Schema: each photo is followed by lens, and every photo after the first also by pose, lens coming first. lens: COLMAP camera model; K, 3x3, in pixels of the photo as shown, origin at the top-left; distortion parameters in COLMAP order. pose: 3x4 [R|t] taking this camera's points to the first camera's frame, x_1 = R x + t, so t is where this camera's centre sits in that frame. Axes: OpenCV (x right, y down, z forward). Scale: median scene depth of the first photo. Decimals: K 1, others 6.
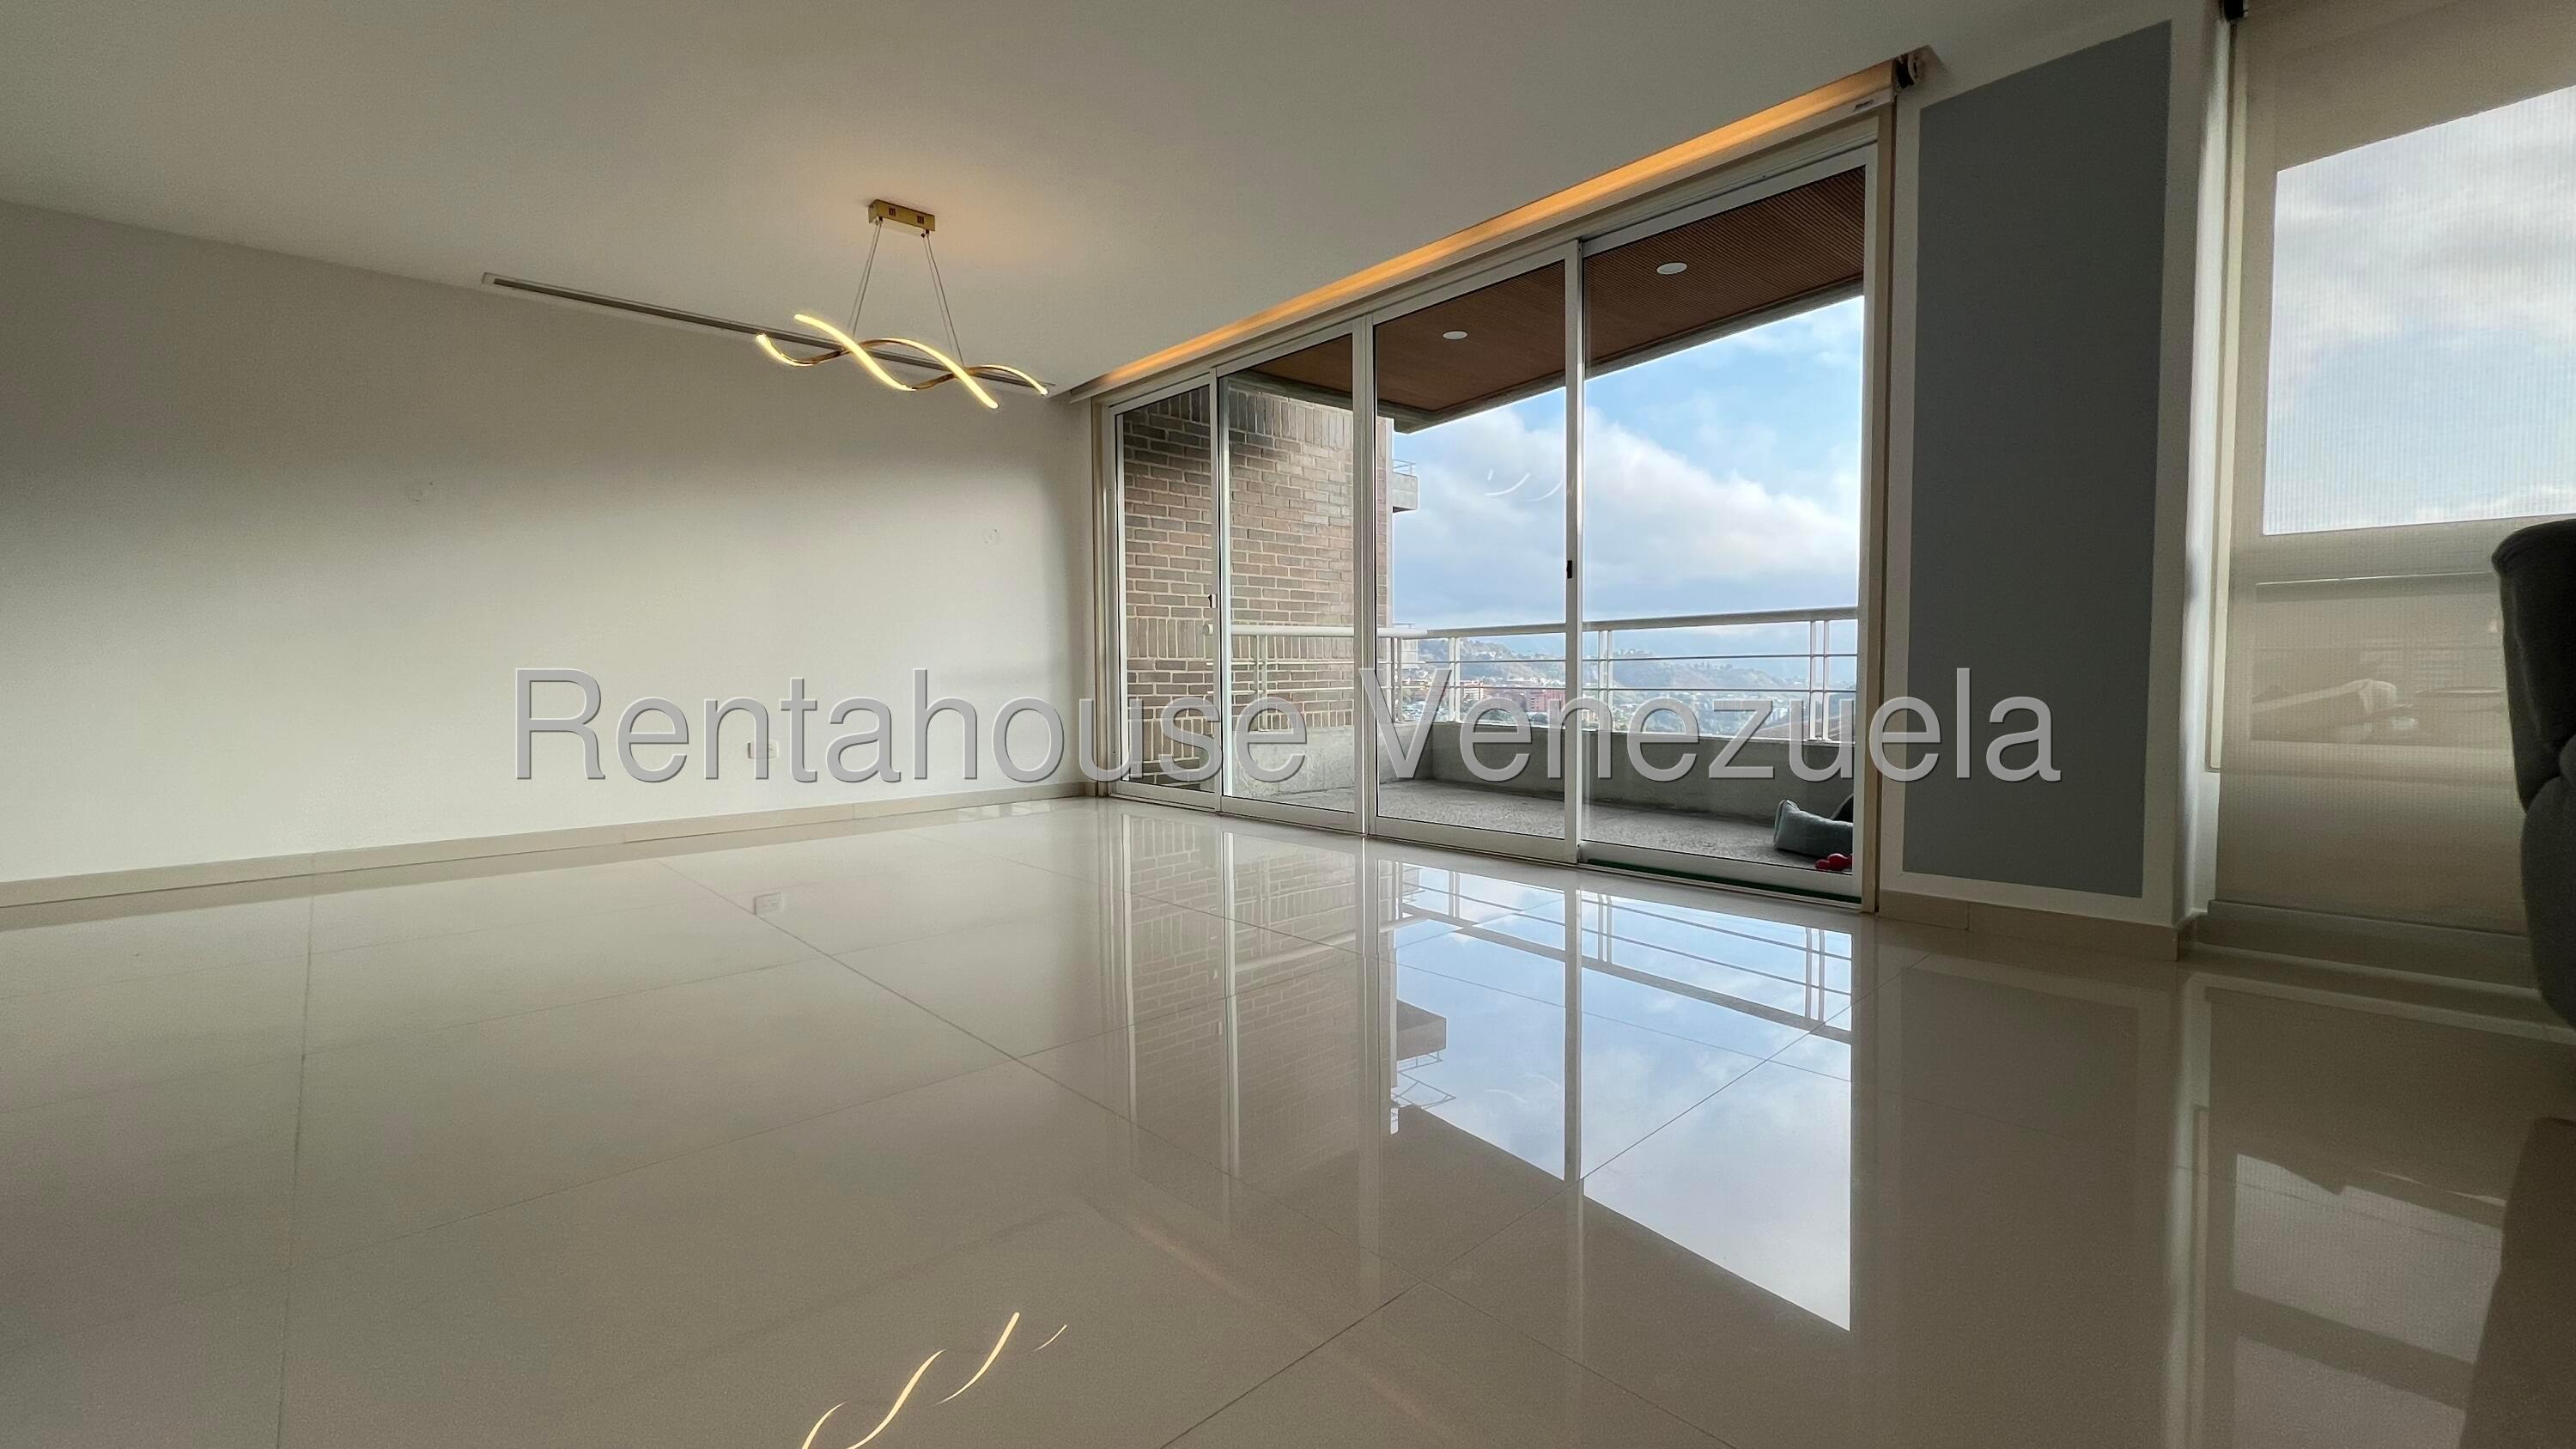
lens RADIAL K [[1042.4, 0, 1290.3], [0, 1042.4, 733.2], [0, 0, 1]] dist [0.021917, -0.000030]
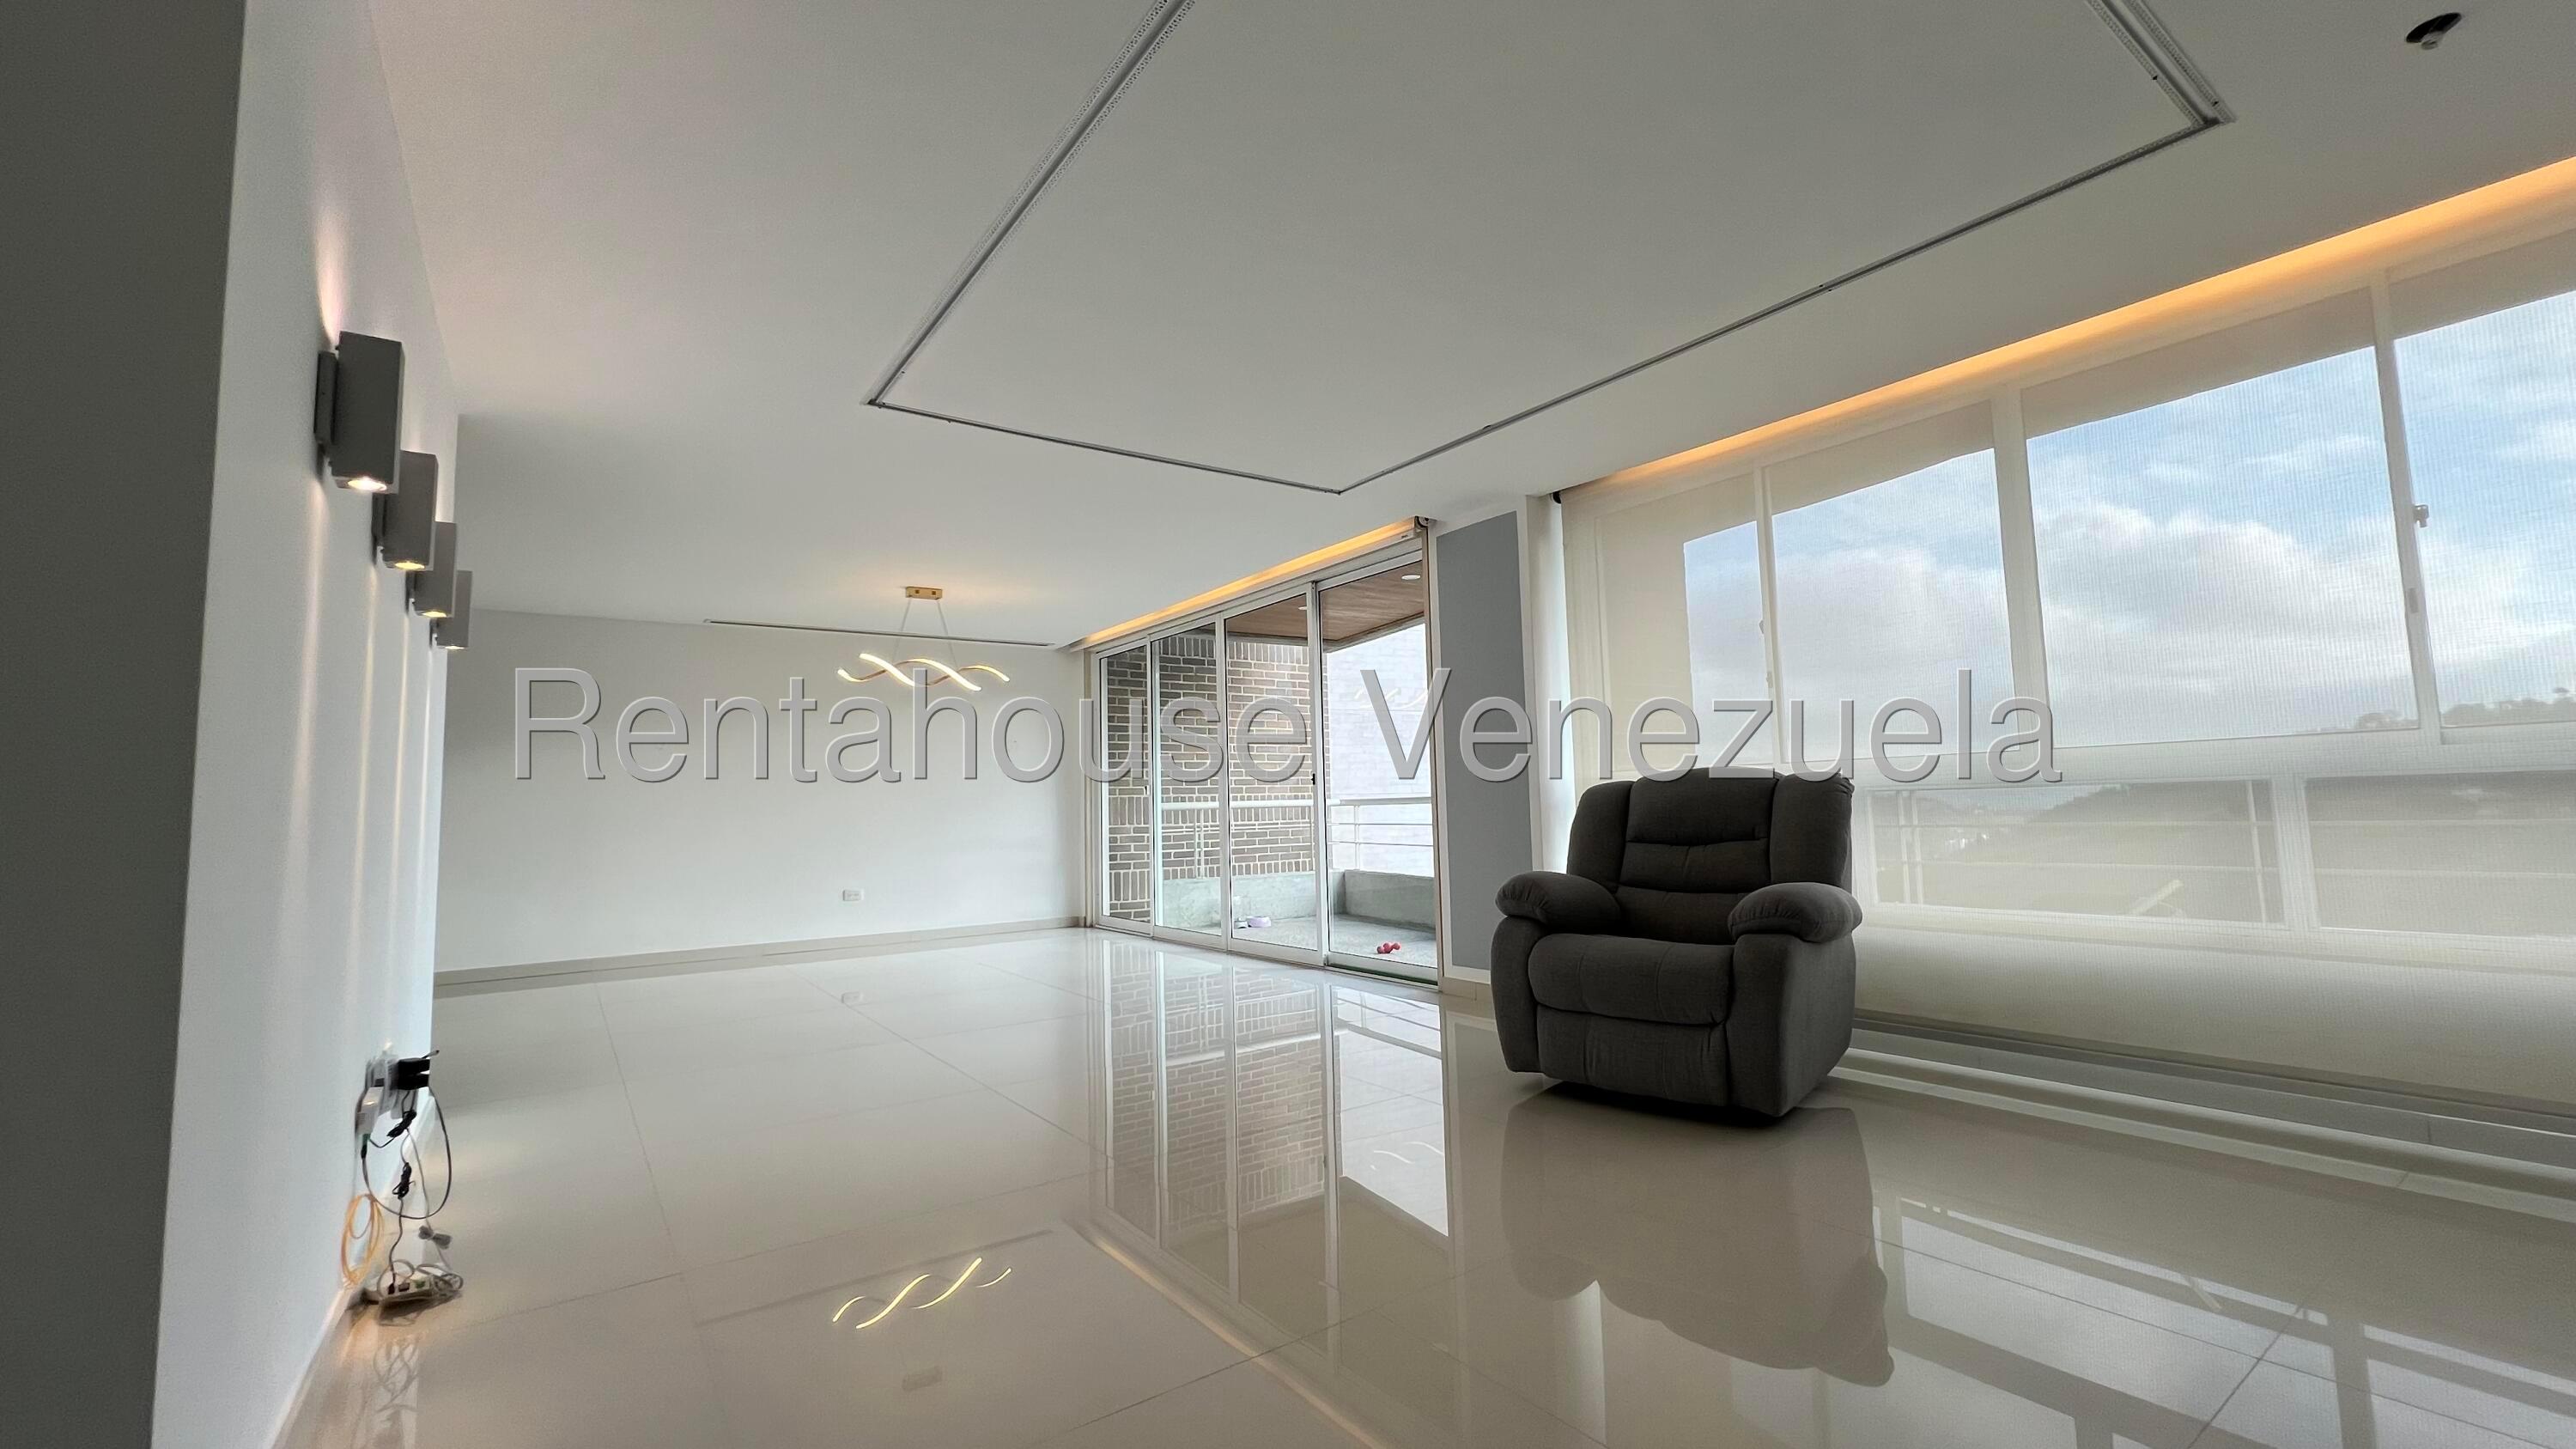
lens RADIAL K [[1026.8, 0, 1283.4], [0, 1026.8, 717.7], [0, 0, 1]] dist [0.001075, -0.000033]
pose [[0.991402, -0.024074, -0.128619, 0.292432], [0.004554, 0.988682, -0.149955, -0.008657], [0.130773, 0.148080, 0.980291, -0.387164]]
